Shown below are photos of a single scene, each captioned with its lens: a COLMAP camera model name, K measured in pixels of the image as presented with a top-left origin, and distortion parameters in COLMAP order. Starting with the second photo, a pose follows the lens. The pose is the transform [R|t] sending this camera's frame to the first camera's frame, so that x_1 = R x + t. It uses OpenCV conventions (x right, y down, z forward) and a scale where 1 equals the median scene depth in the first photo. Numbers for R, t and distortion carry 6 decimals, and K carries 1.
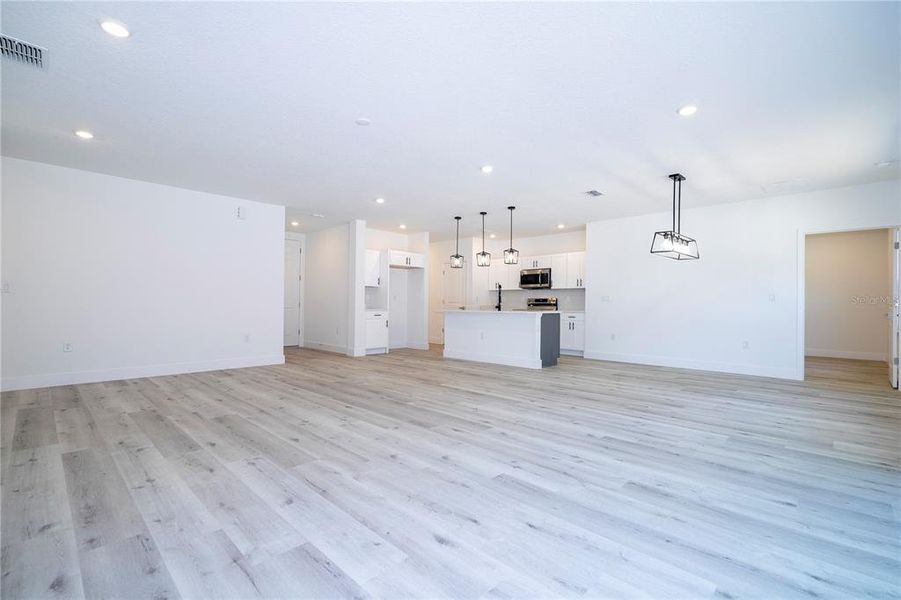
lens RADIAL K [[406.5, 0, 460.3], [0, 406.5, 295.3], [0, 0, 1]] dist [-0.006106, 0.004061]
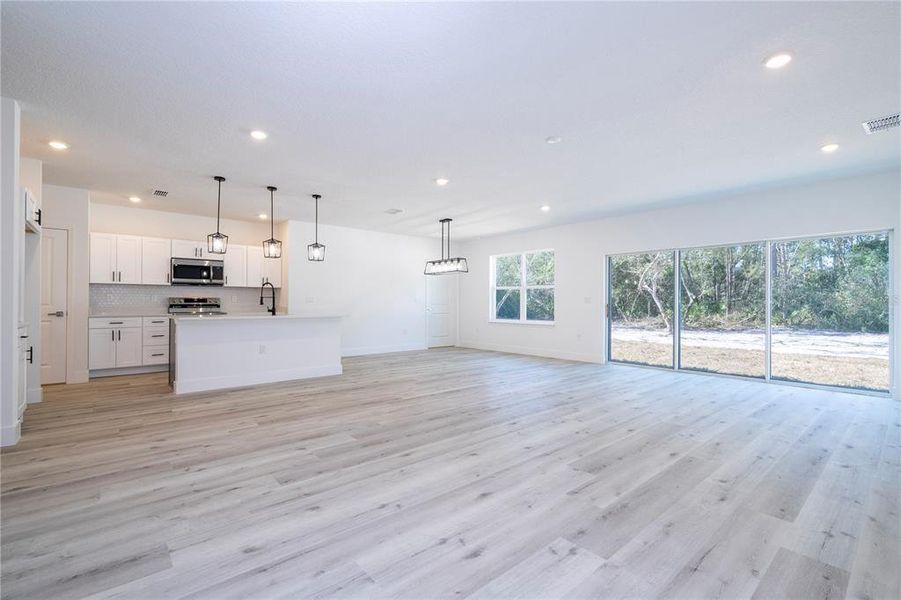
lens RADIAL K [[406.5, 0, 451.3], [0, 406.5, 305.9], [0, 0, 1]] dist [-0.006106, 0.004061]
pose [[0.094202, -0.012092, 0.995480, -1.403270], [-0.026910, 0.999530, 0.014688, -0.002477], [-0.995189, -0.028172, 0.093832, 1.234306]]
